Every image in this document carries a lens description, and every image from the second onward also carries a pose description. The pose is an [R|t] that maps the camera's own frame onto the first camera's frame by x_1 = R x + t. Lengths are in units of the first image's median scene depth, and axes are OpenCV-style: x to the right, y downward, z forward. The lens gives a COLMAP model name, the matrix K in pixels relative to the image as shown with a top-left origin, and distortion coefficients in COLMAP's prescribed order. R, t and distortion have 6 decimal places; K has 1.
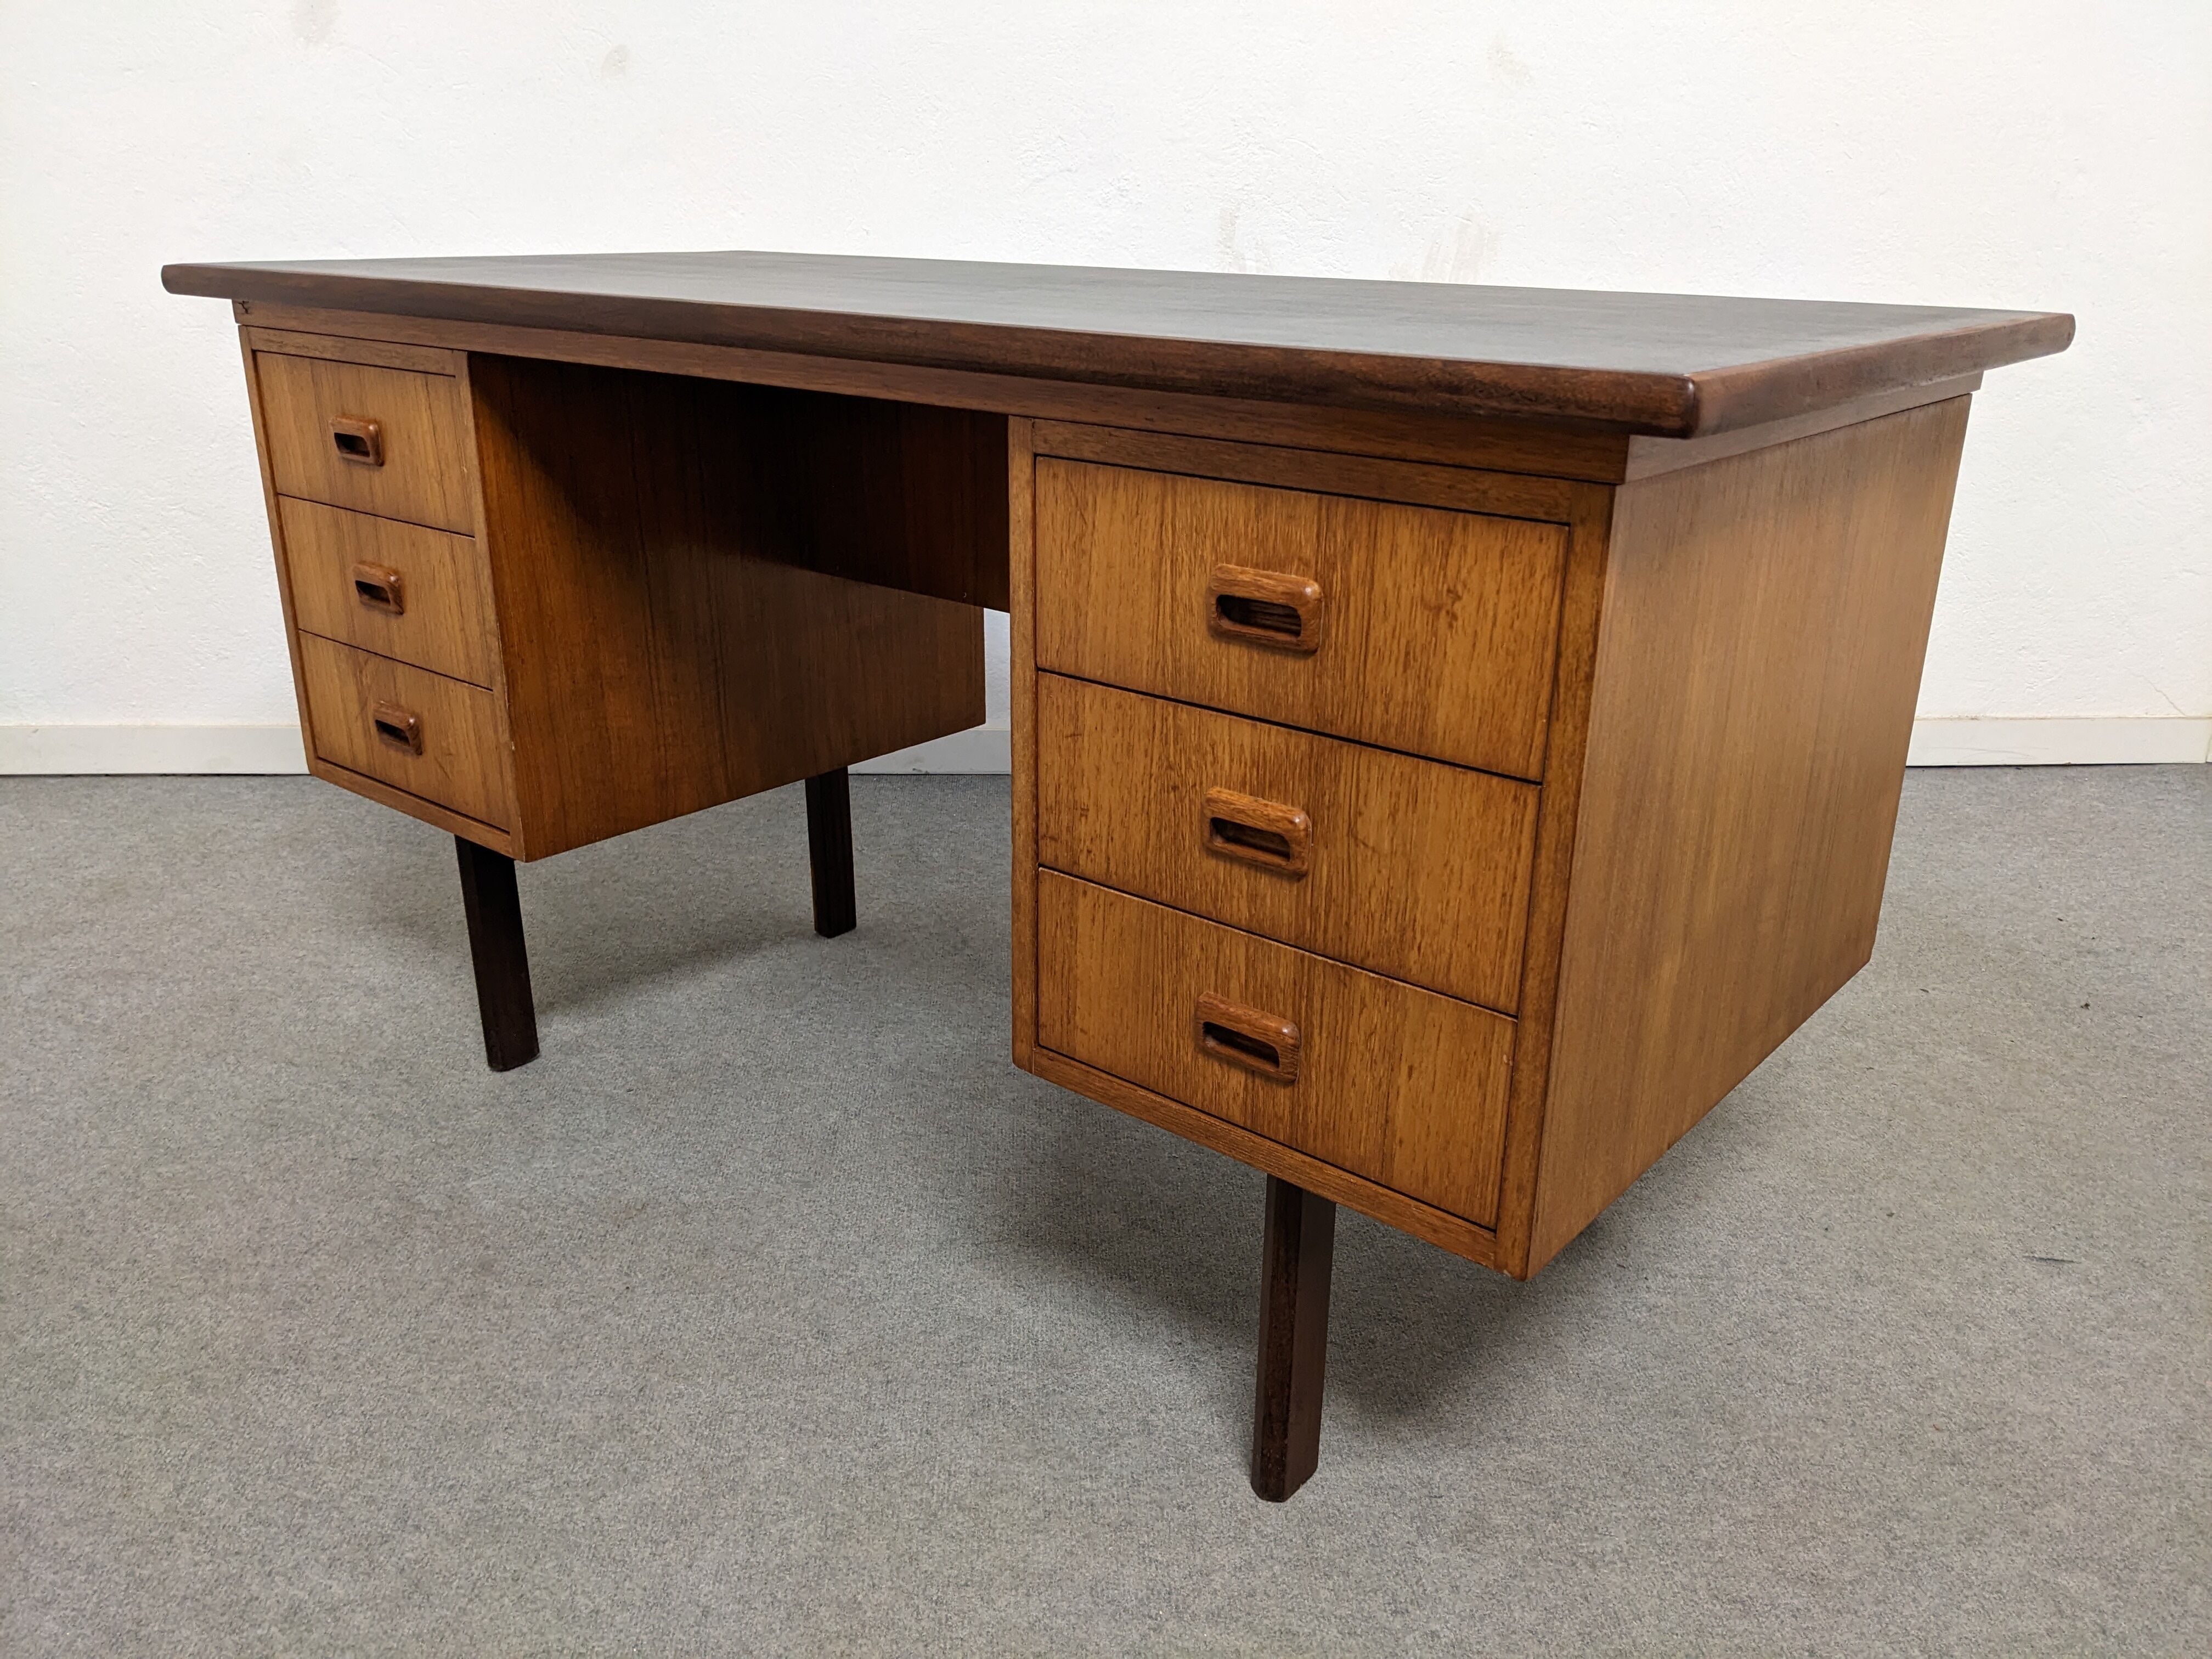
lens RADIAL K [[1738.8, 0, 1116.7], [0, 1738.8, 837.0], [0, 0, 1]] dist [0.052306, -0.084763]
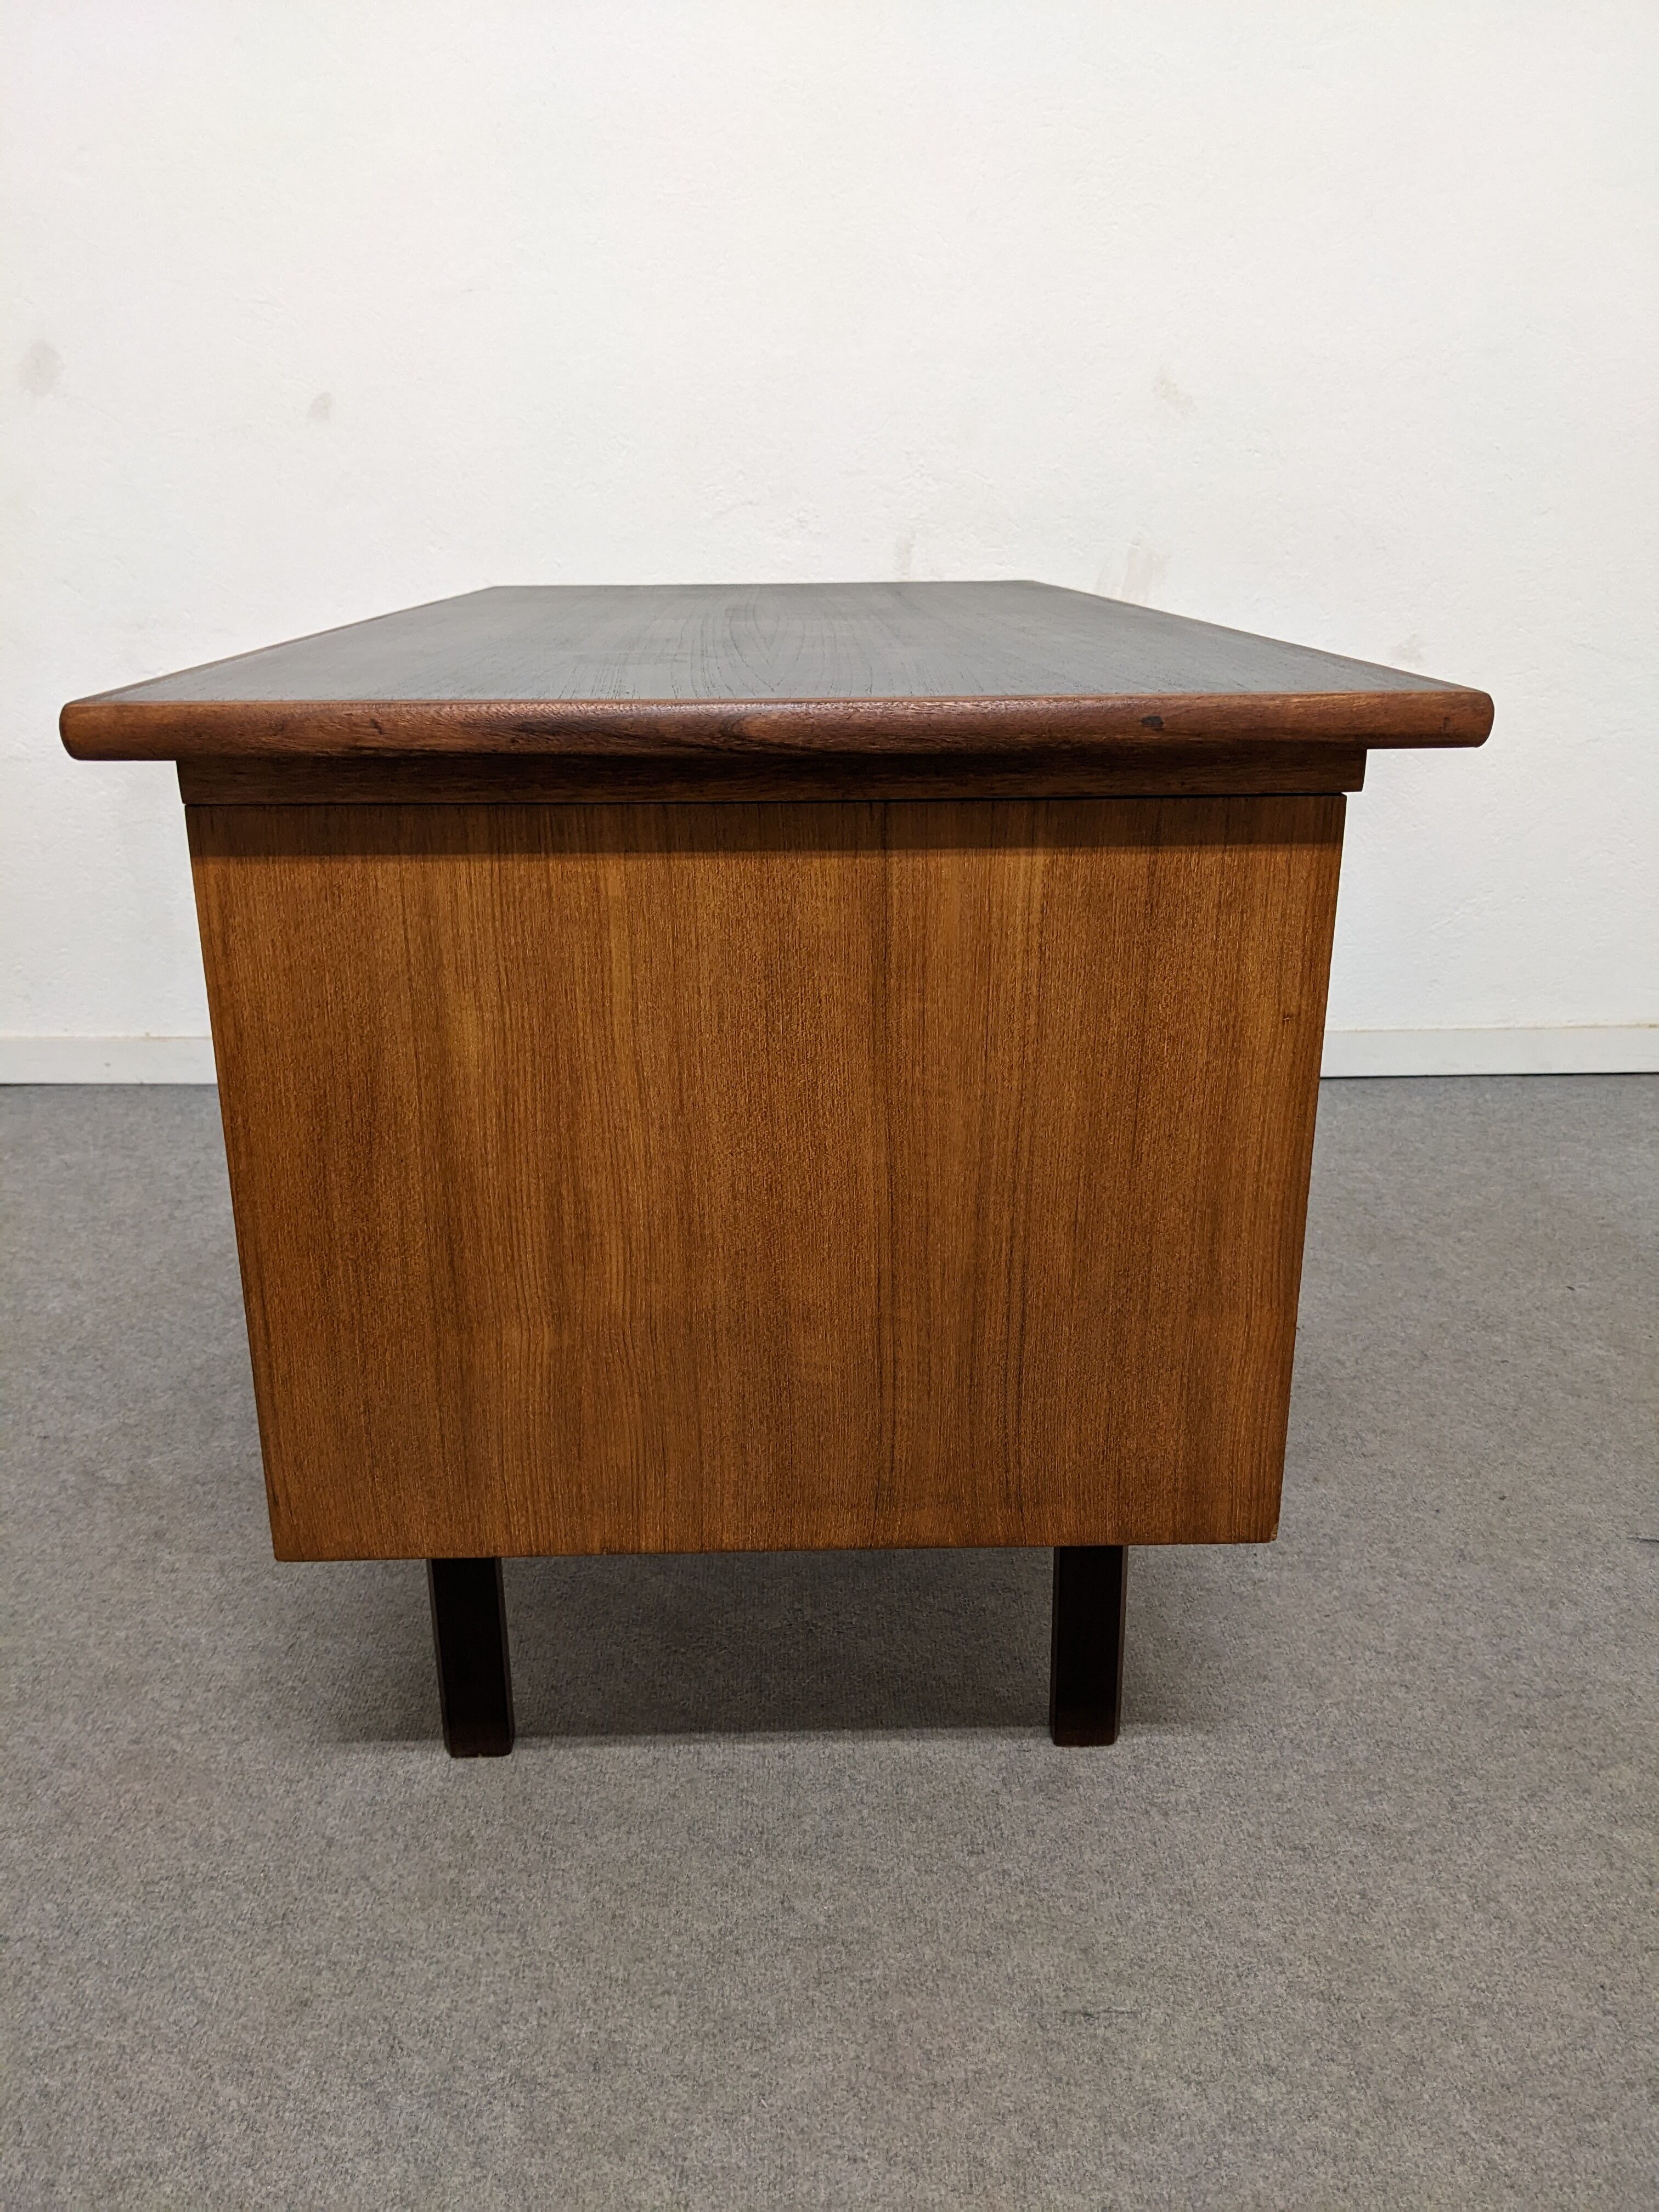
lens RADIAL K [[1744.5, 0, 807.7], [0, 1744.5, 1121.5], [0, 0, 1]] dist [0.046766, -0.078074]
pose [[0.999223, -0.001241, -0.039397, 0.079030], [0.000420, 0.999782, -0.020854, 0.016247], [0.039414, 0.020821, 0.999006, -0.059898]]
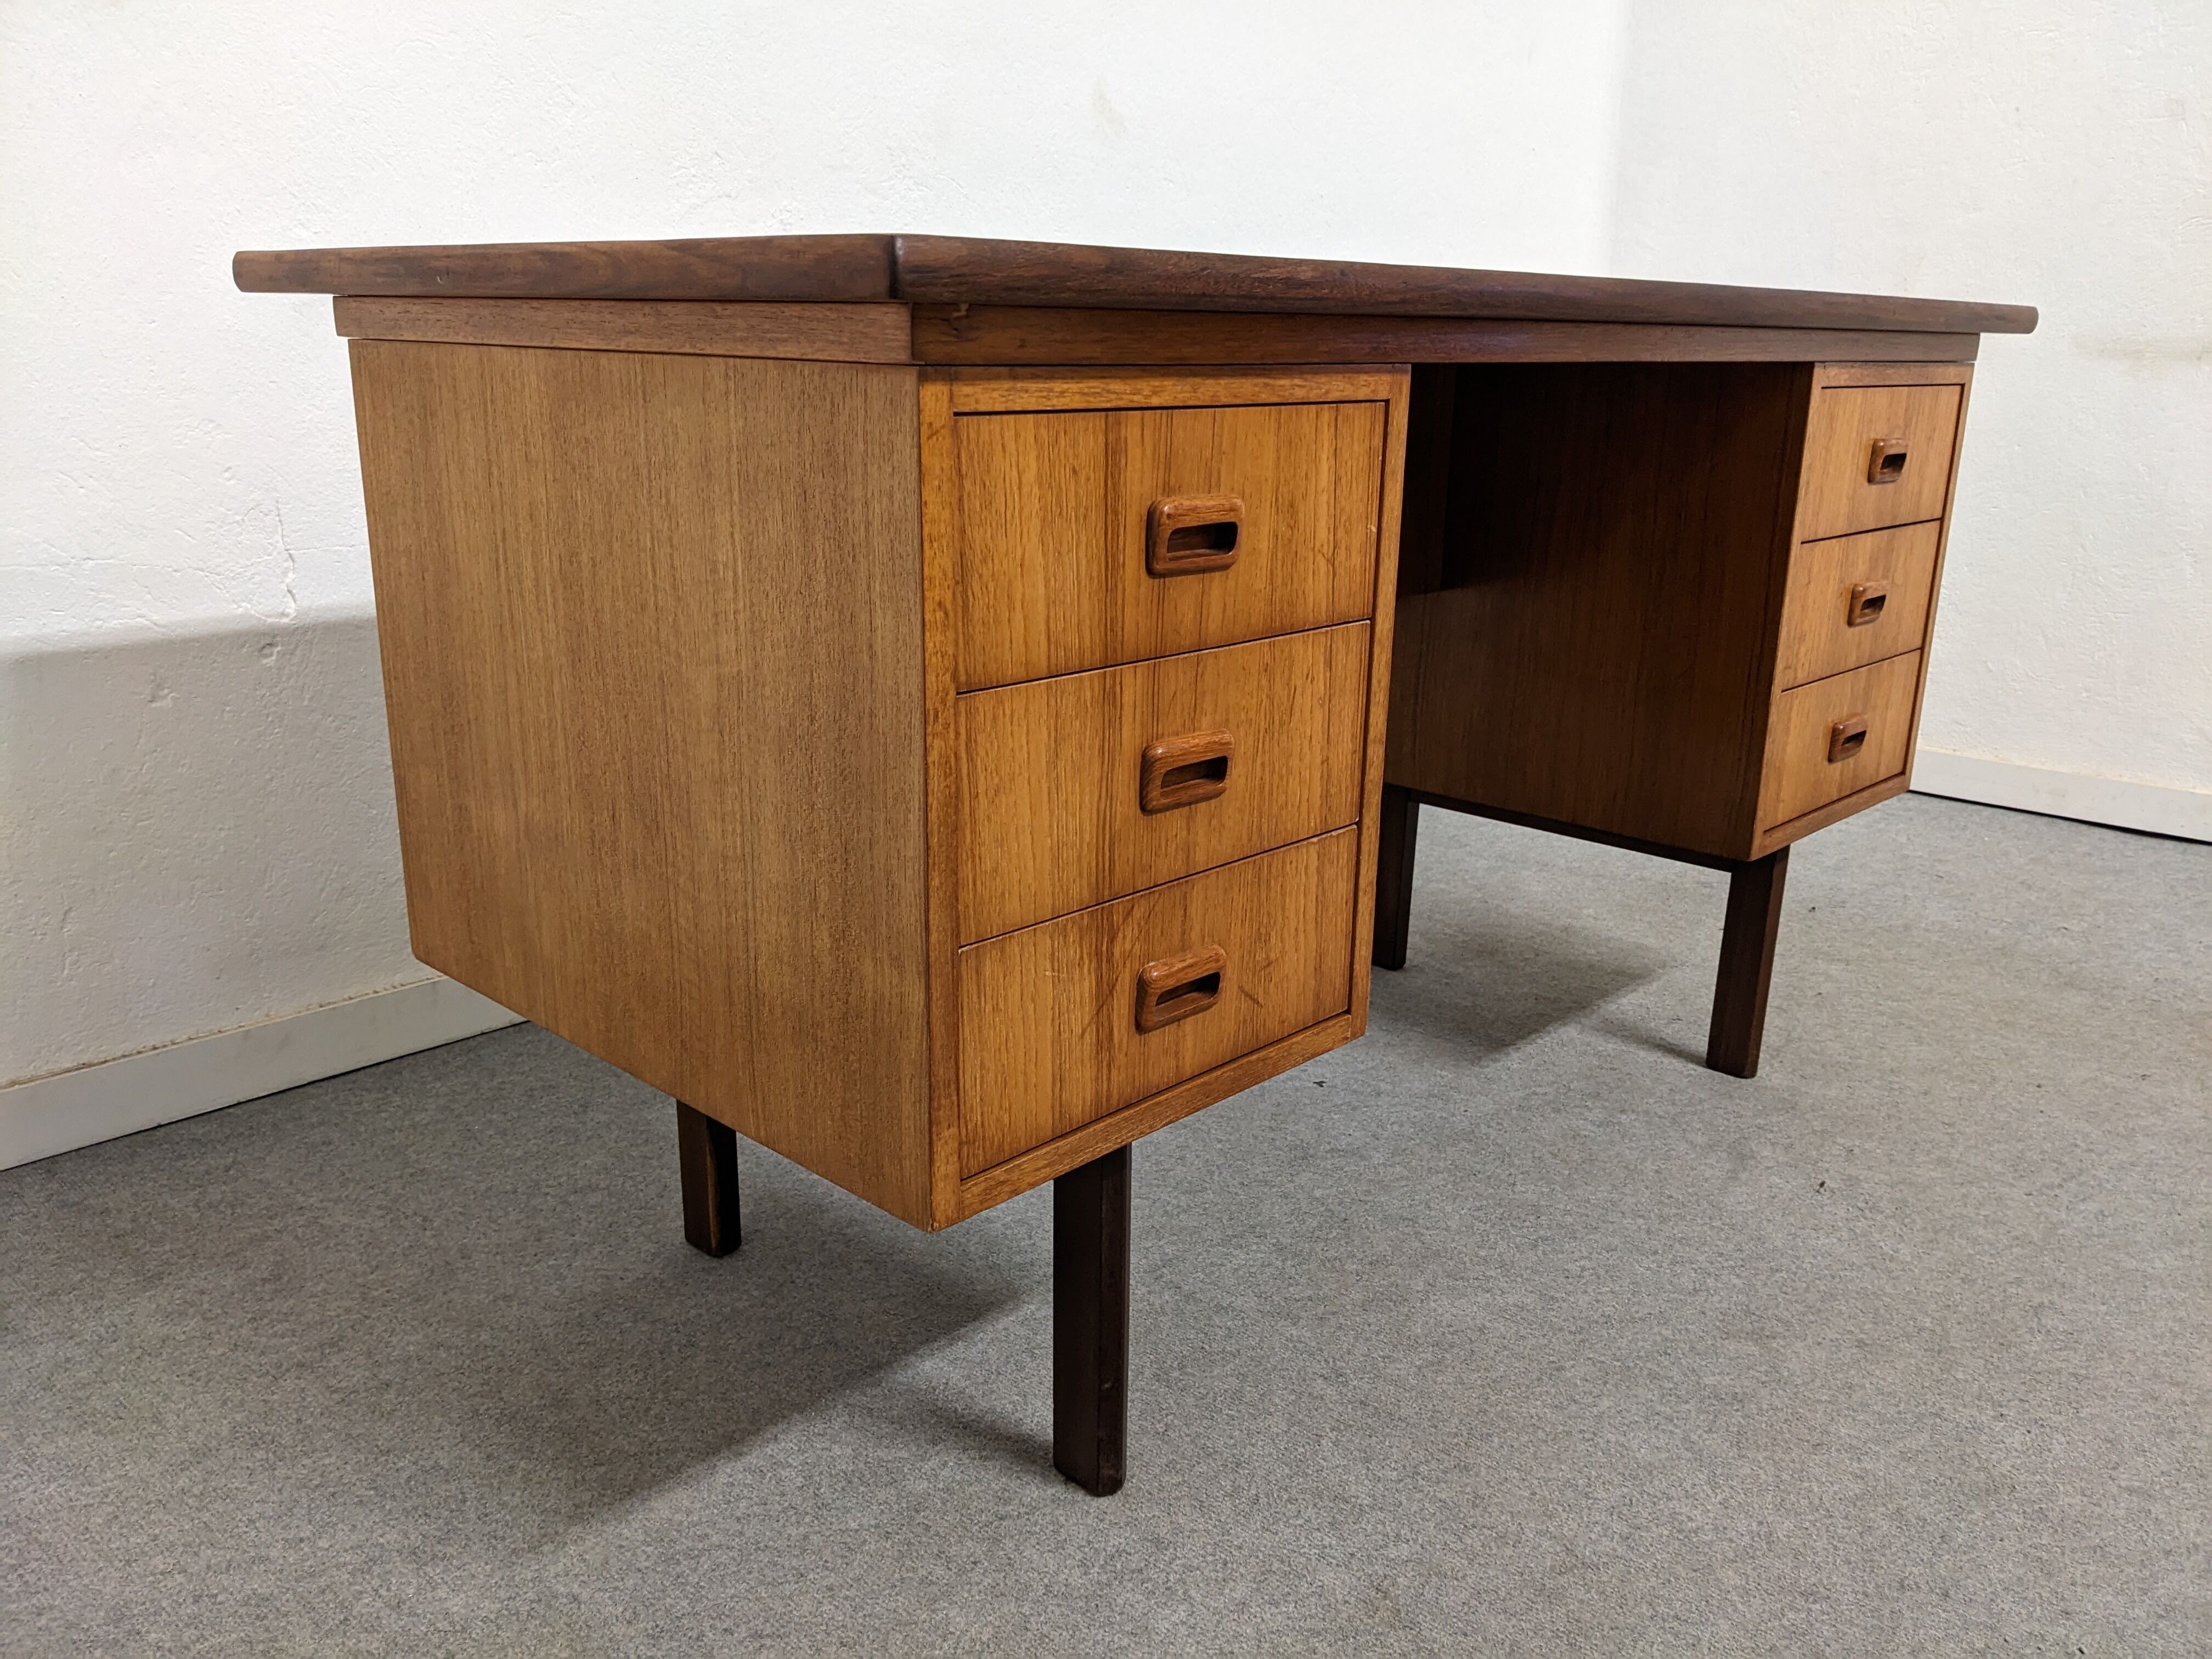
lens RADIAL K [[1739.4, 0, 1127.7], [0, 1739.4, 860.4], [0, 0, 1]] dist [0.069456, -0.116434]
pose [[0.715534, -0.199588, 0.669459, -0.807539], [0.236691, 0.970900, 0.036476, -0.126786], [-0.657258, 0.132355, 0.741953, 0.553417]]
